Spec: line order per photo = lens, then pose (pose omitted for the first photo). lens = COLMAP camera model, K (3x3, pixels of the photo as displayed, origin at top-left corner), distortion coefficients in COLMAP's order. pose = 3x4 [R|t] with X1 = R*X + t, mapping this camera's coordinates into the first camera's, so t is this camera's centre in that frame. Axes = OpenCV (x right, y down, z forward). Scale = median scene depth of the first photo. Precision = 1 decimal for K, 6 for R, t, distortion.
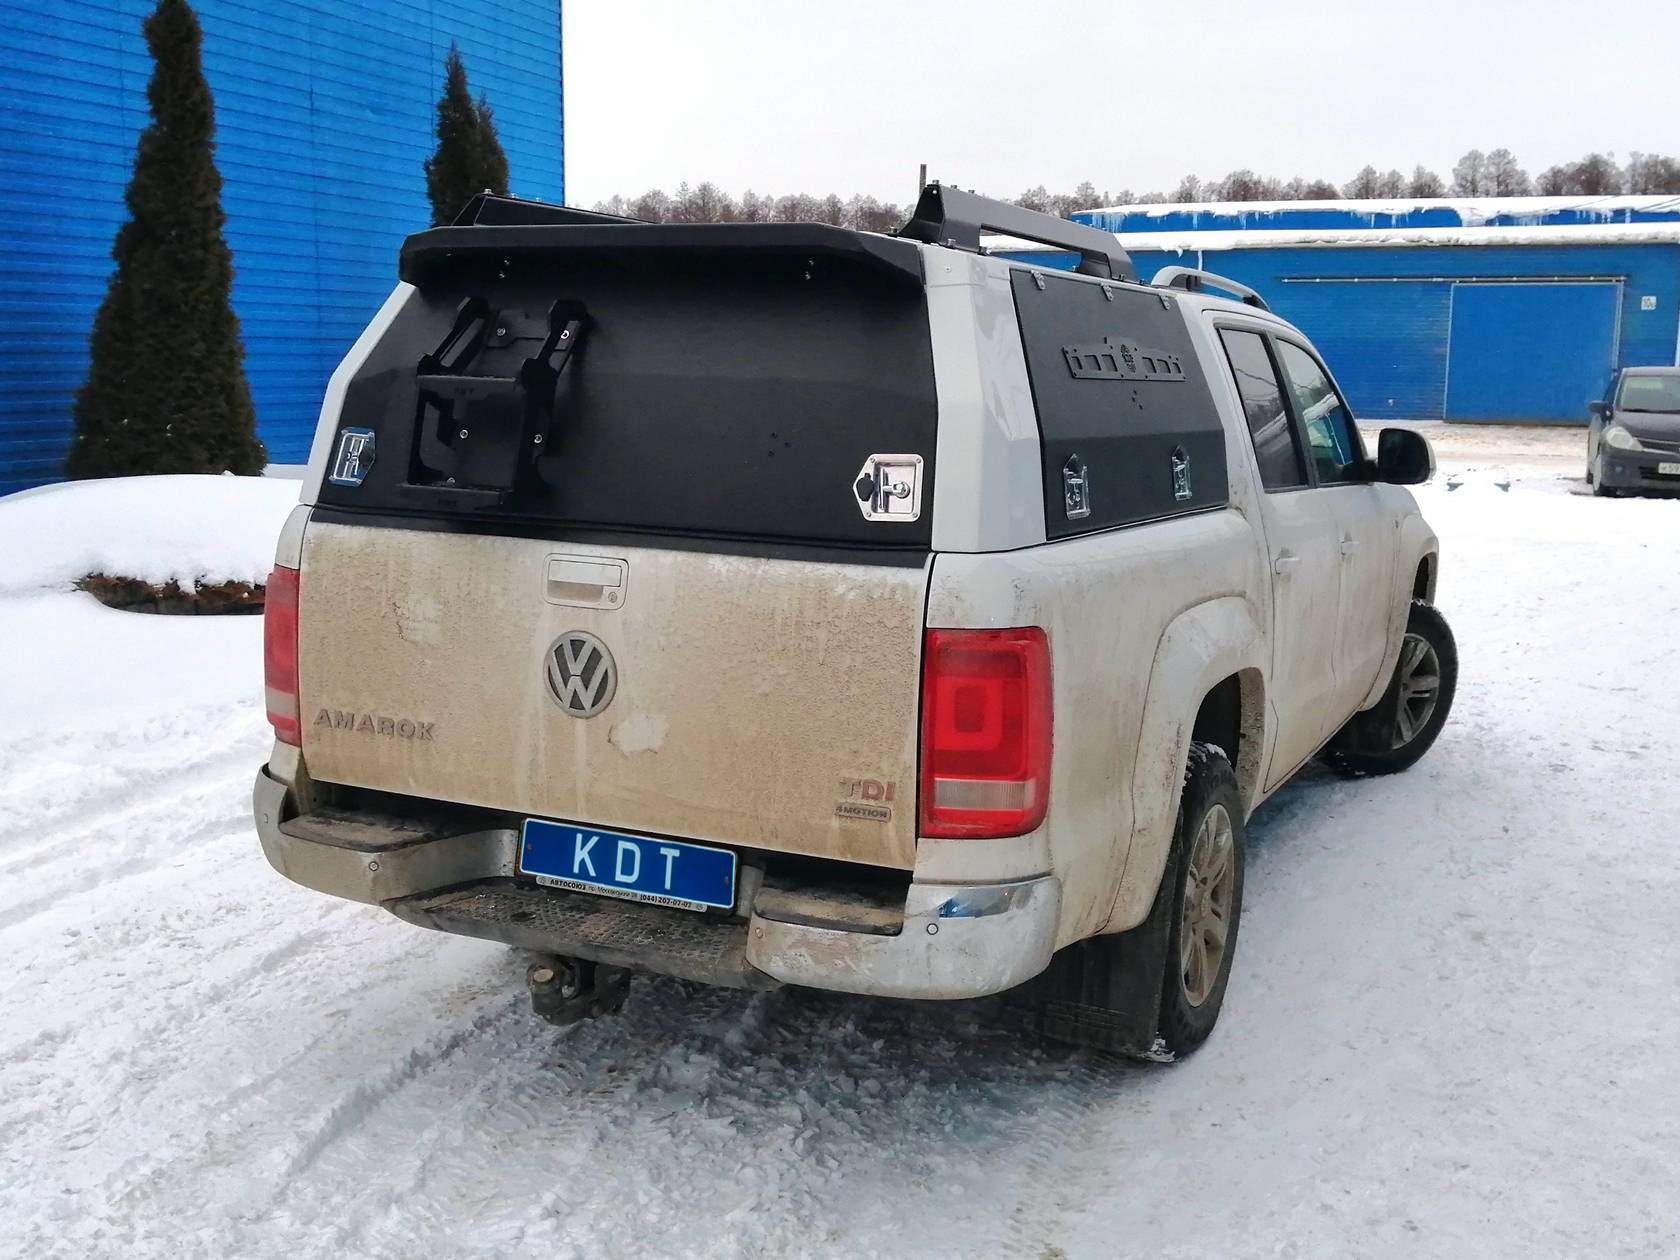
lens RADIAL K [[1729.6, 0, 836.7], [0, 1729.6, 650.3], [0, 0, 1]] dist [0.148229, -0.372594]
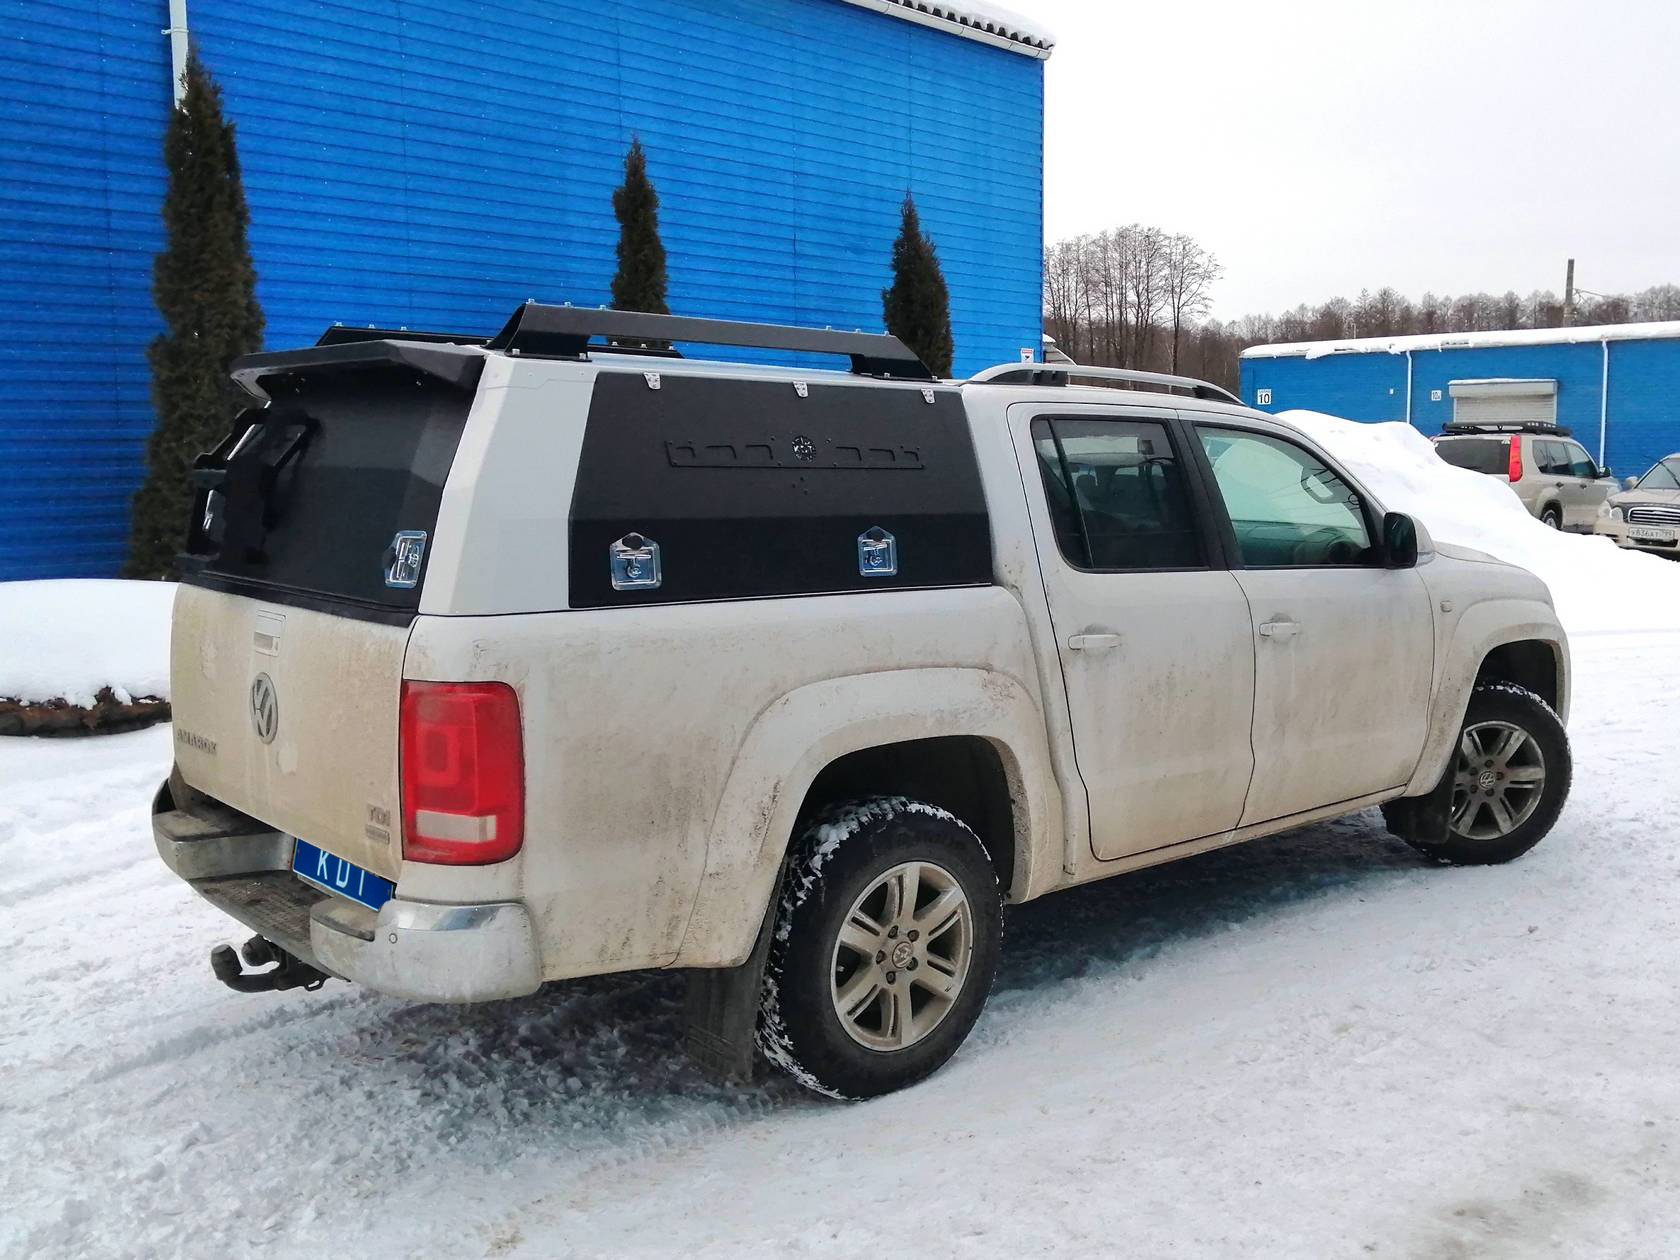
lens RADIAL K [[1537.7, 0, 840.0], [0, 1537.7, 630.0], [0, 0, 1]] dist [0.100080, -0.220893]
pose [[0.930692, 0.028866, -0.364663, 0.605322], [-0.047370, 0.997998, -0.041896, -0.013584], [0.362723, 0.056266, 0.930197, 0.113609]]
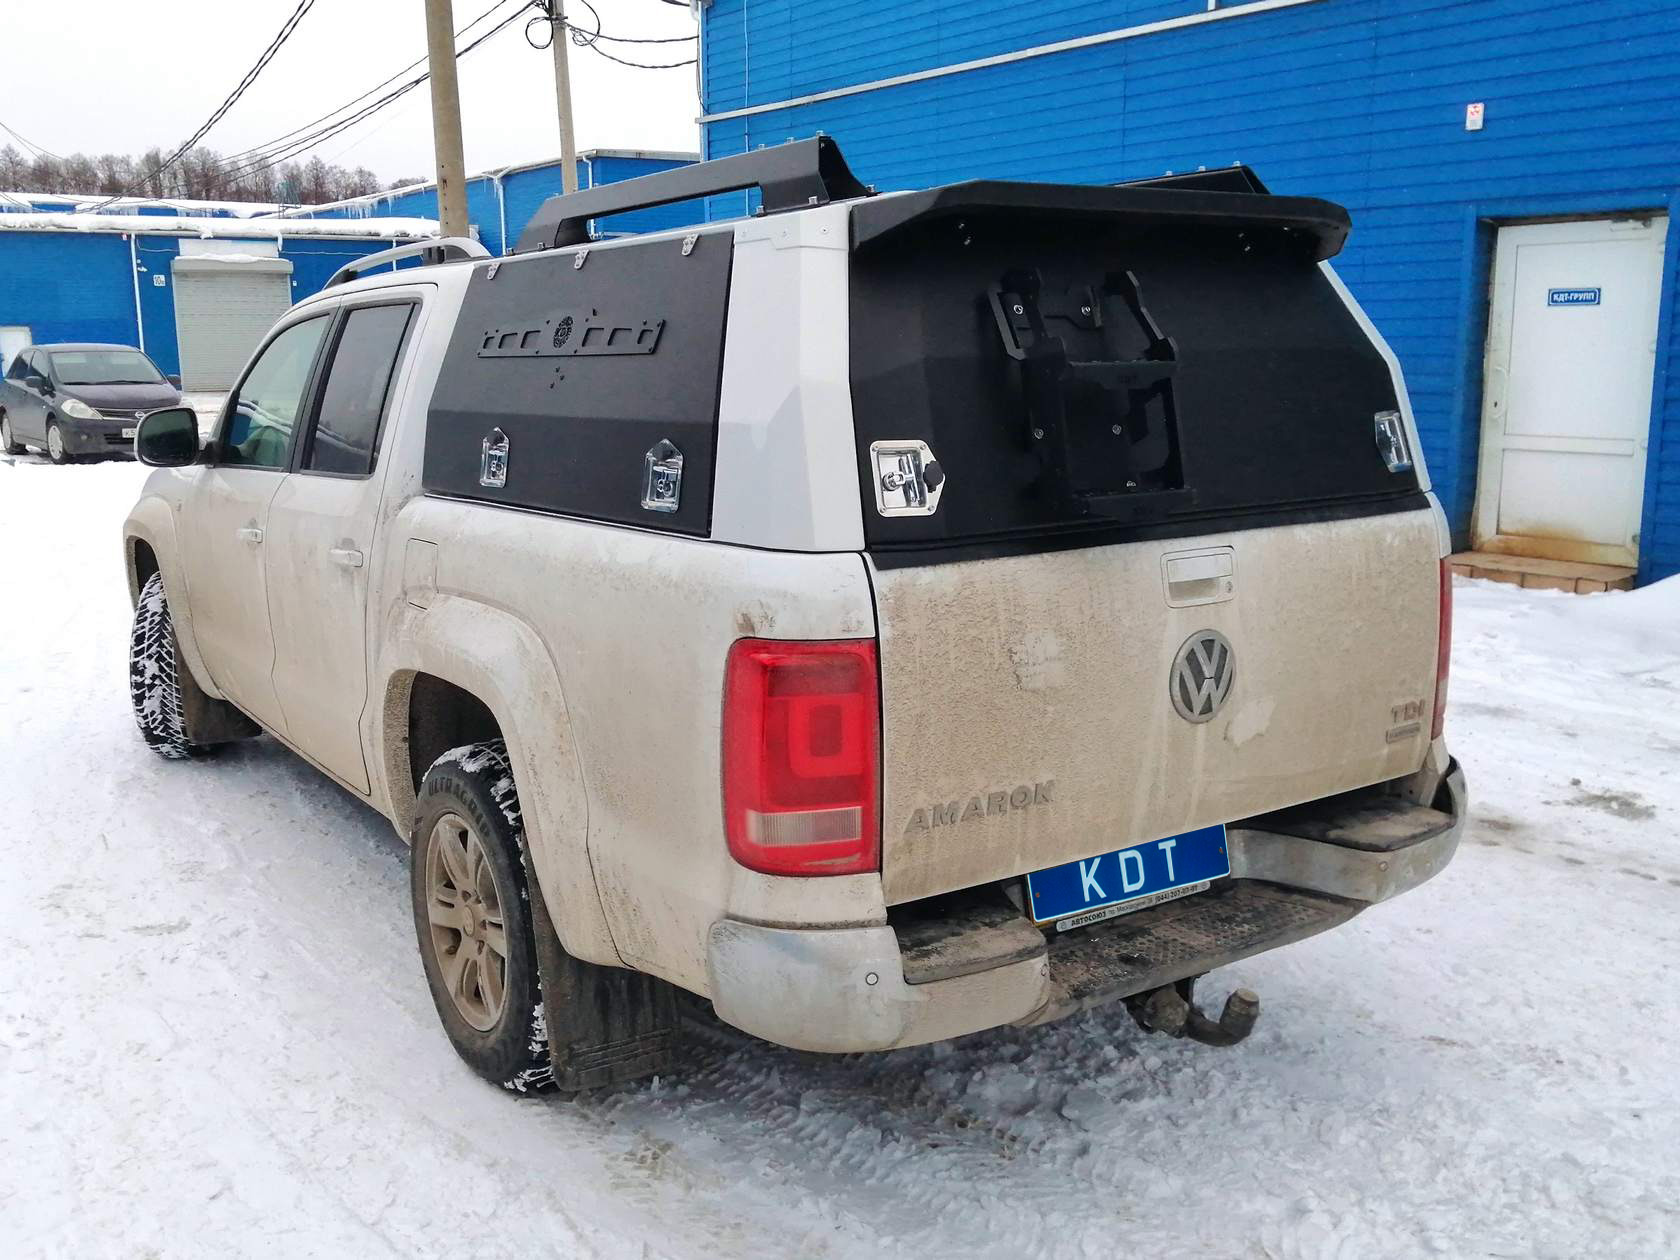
lens RADIAL K [[1537.7, 0, 840.0], [0, 1537.7, 630.0], [0, 0, 1]] dist [0.100080, -0.220893]
pose [[0.508564, -0.188149, 0.840216, -0.885130], [0.157392, 0.979705, 0.124119, -0.135743], [-0.846517, 0.069120, 0.527856, 0.683722]]
